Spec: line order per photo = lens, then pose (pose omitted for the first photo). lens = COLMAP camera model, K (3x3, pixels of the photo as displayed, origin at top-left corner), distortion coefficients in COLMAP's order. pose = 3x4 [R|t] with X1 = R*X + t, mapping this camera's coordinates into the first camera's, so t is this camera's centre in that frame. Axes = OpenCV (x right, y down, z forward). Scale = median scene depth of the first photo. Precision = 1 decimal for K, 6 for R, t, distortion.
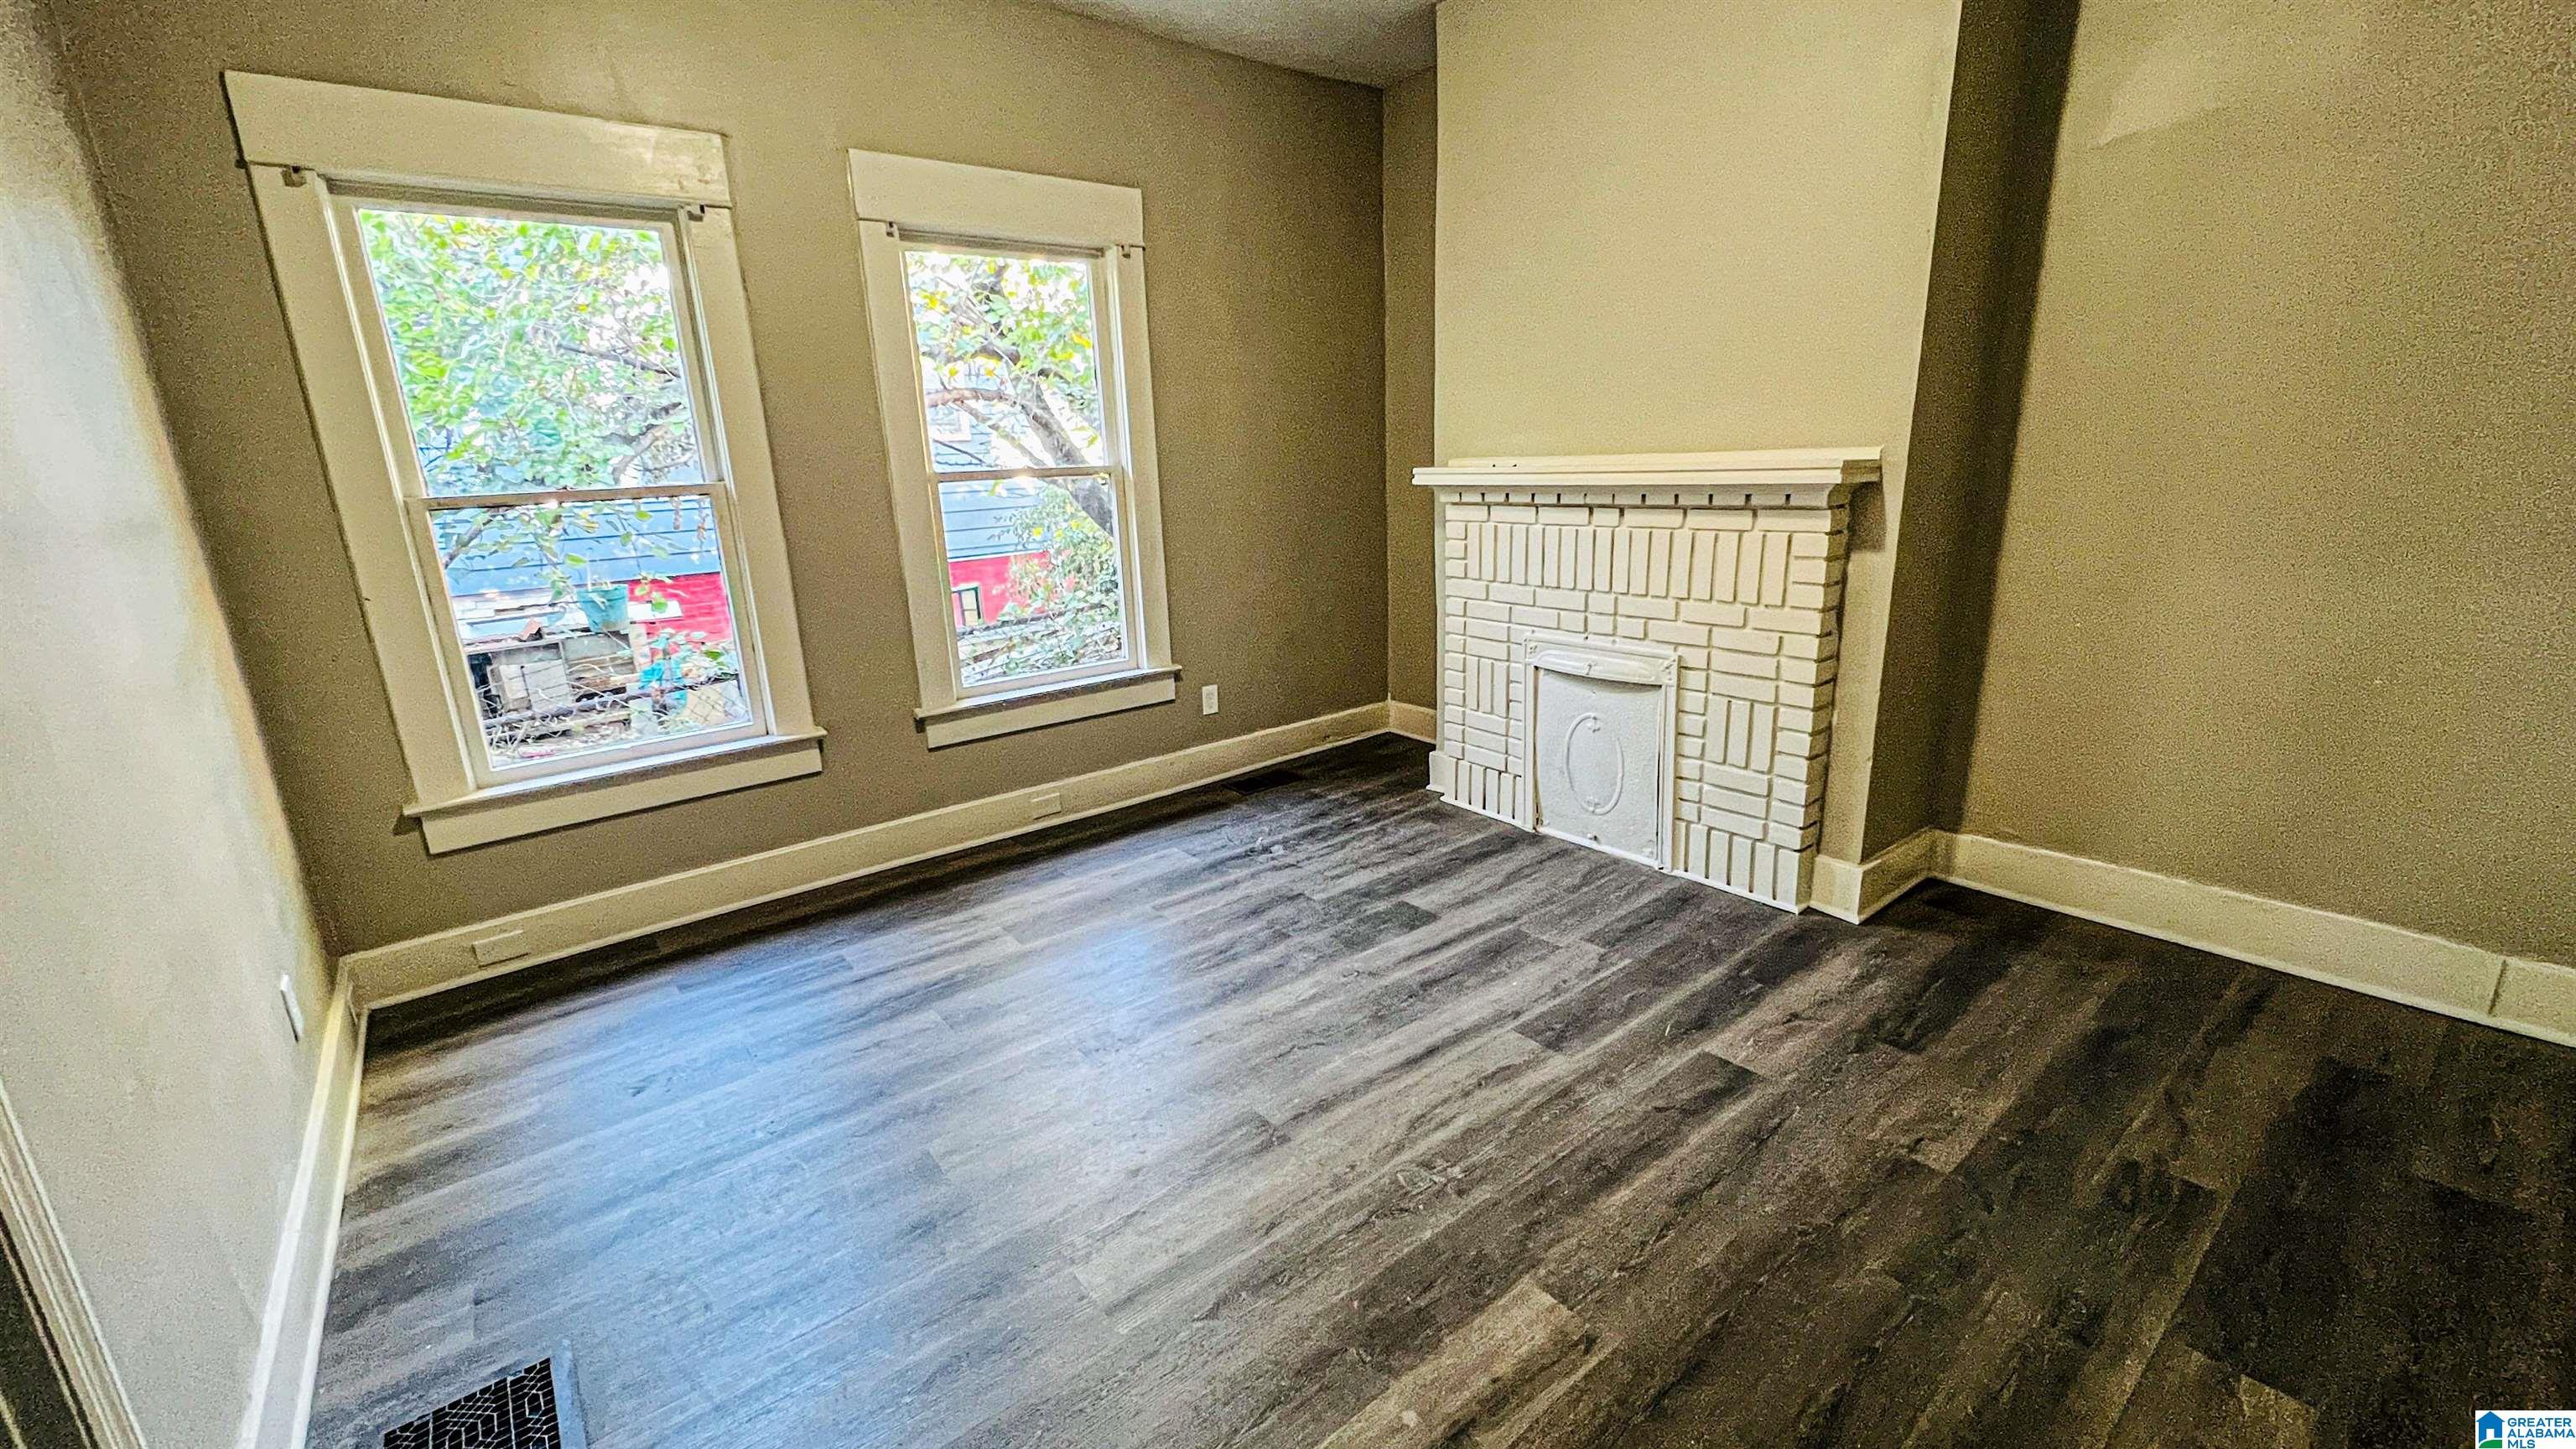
lens RADIAL K [[1024.4, 0, 1298.3], [0, 1024.4, 717.8], [0, 0, 1]] dist [-0.002150, 0.000093]
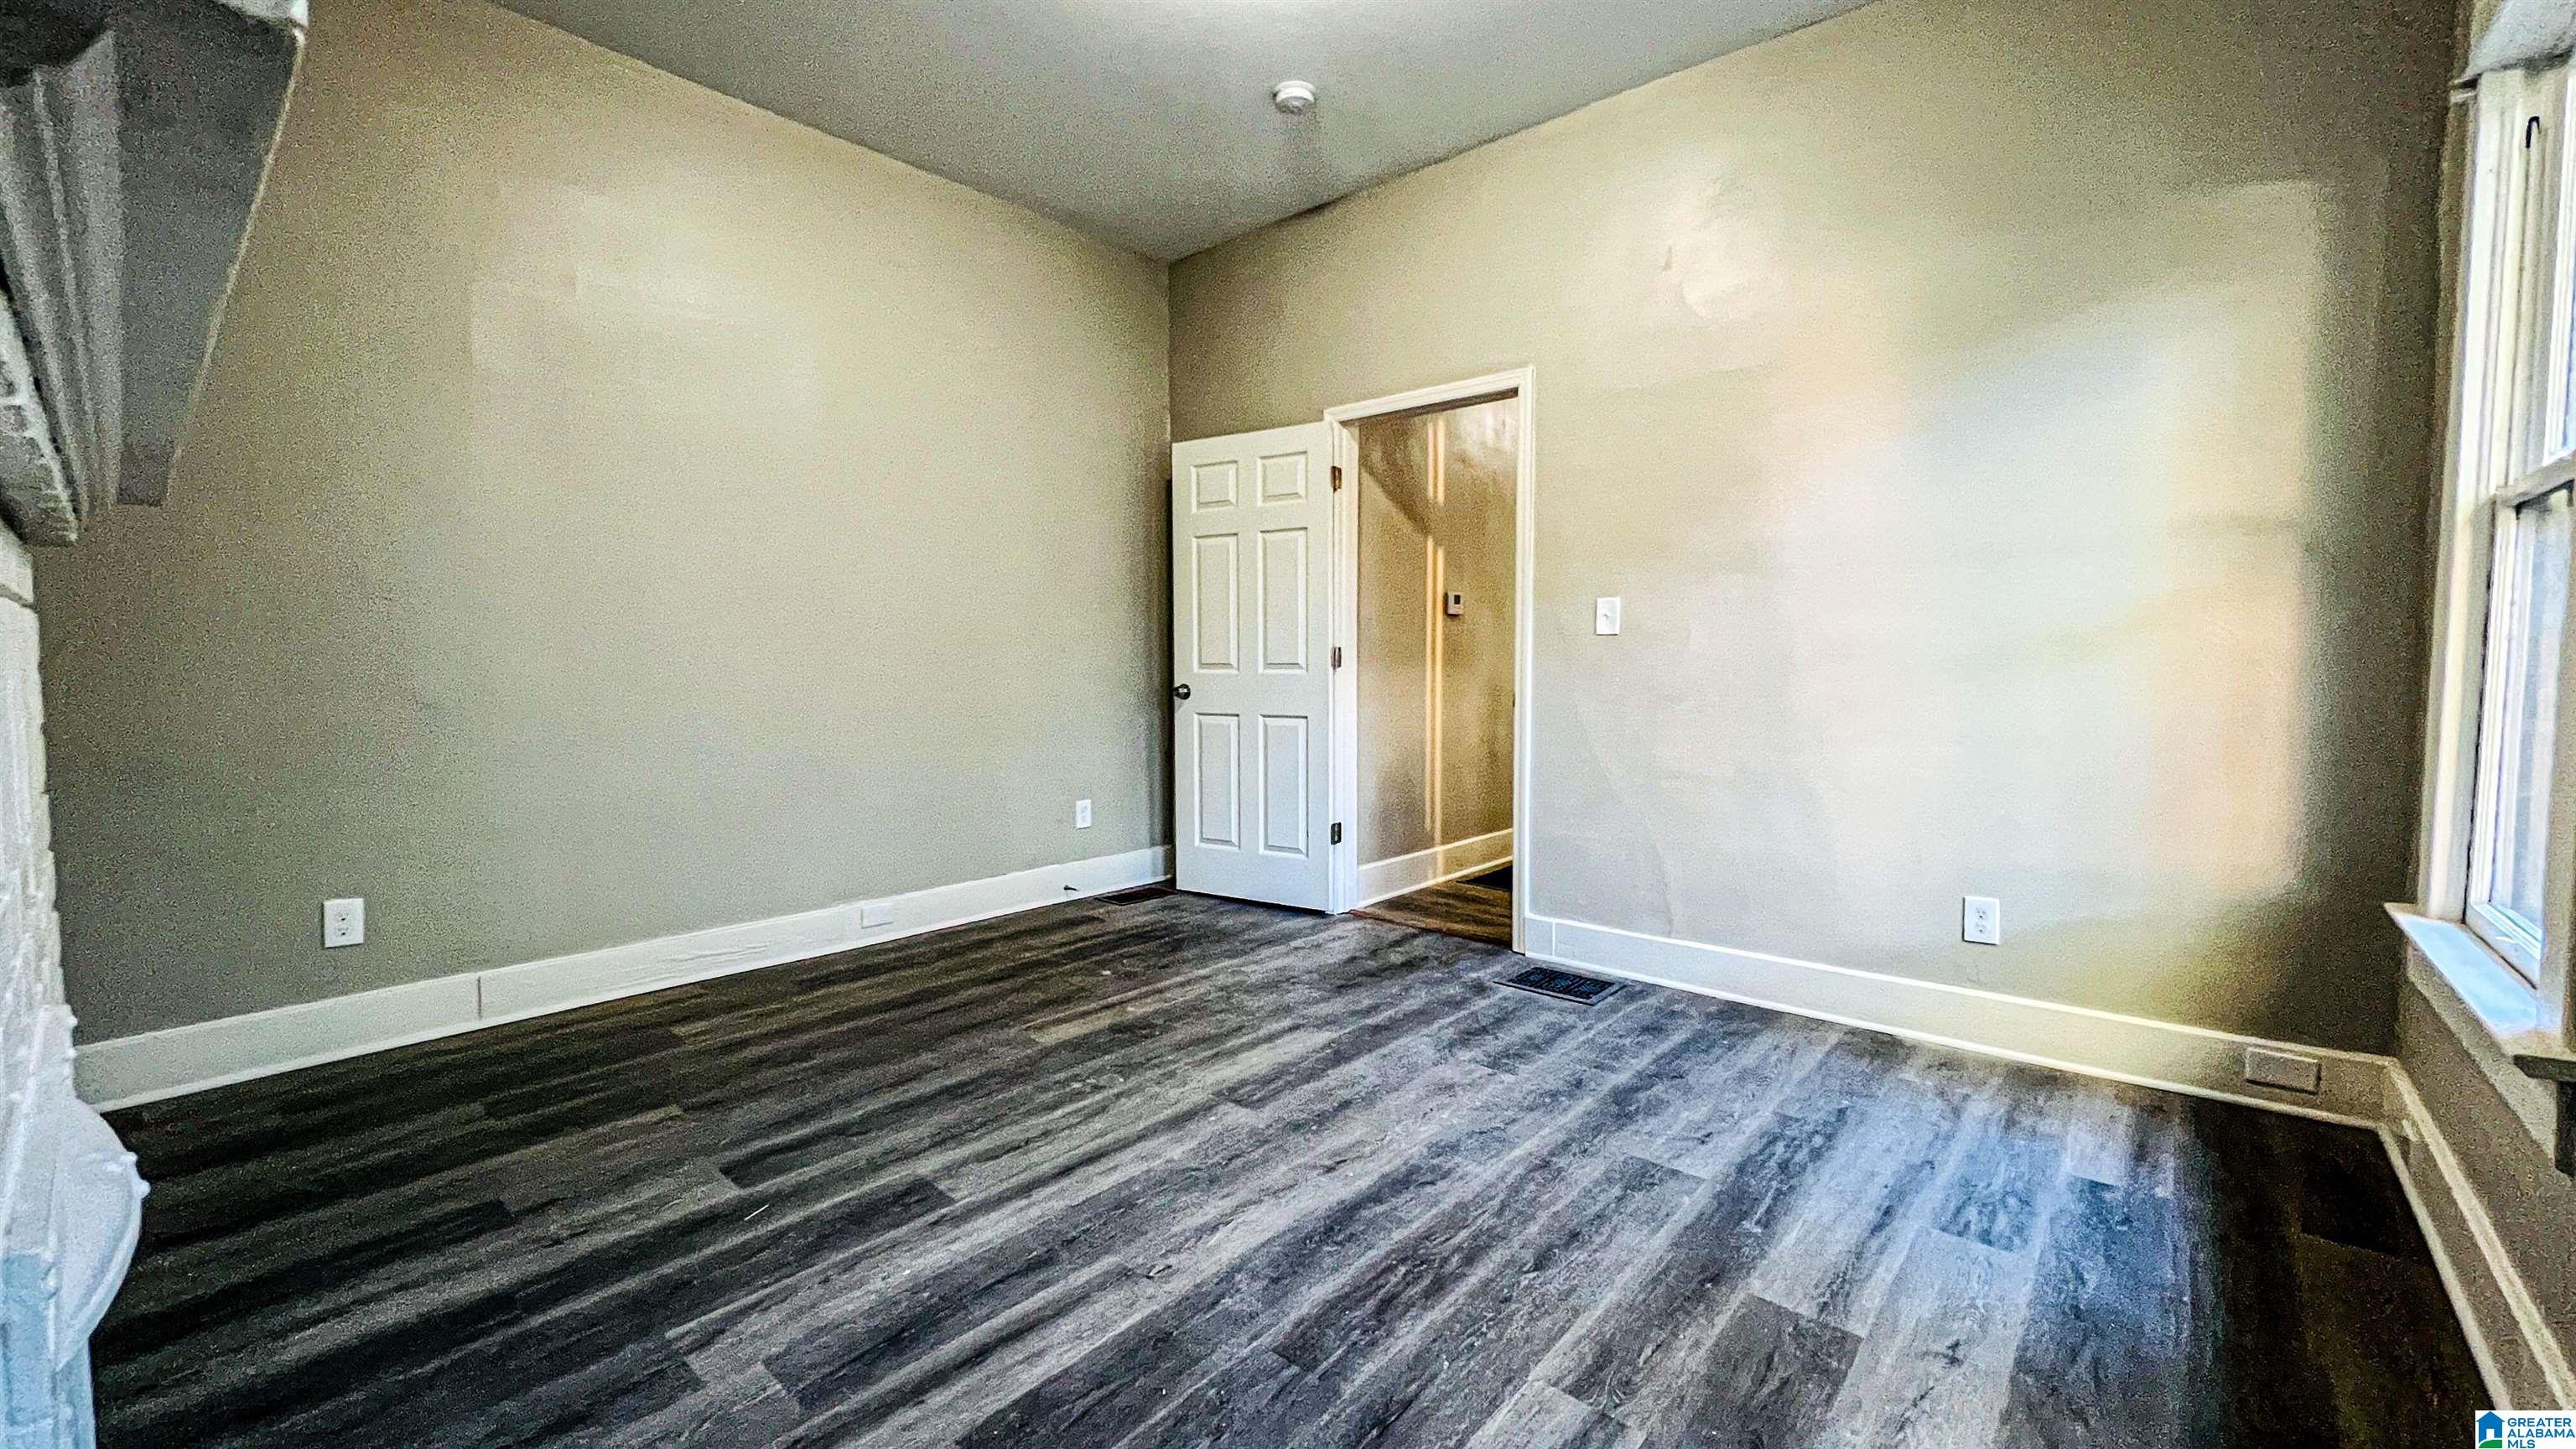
lens RADIAL K [[1024.4, 0, 1289.2], [0, 1024.4, 718.3], [0, 0, 1]] dist [-0.002150, 0.000093]
pose [[-0.984059, 0.048650, -0.171060, 0.076721], [-0.007130, 0.950291, 0.311282, -0.322586], [0.177700, 0.307539, -0.934795, 1.784315]]
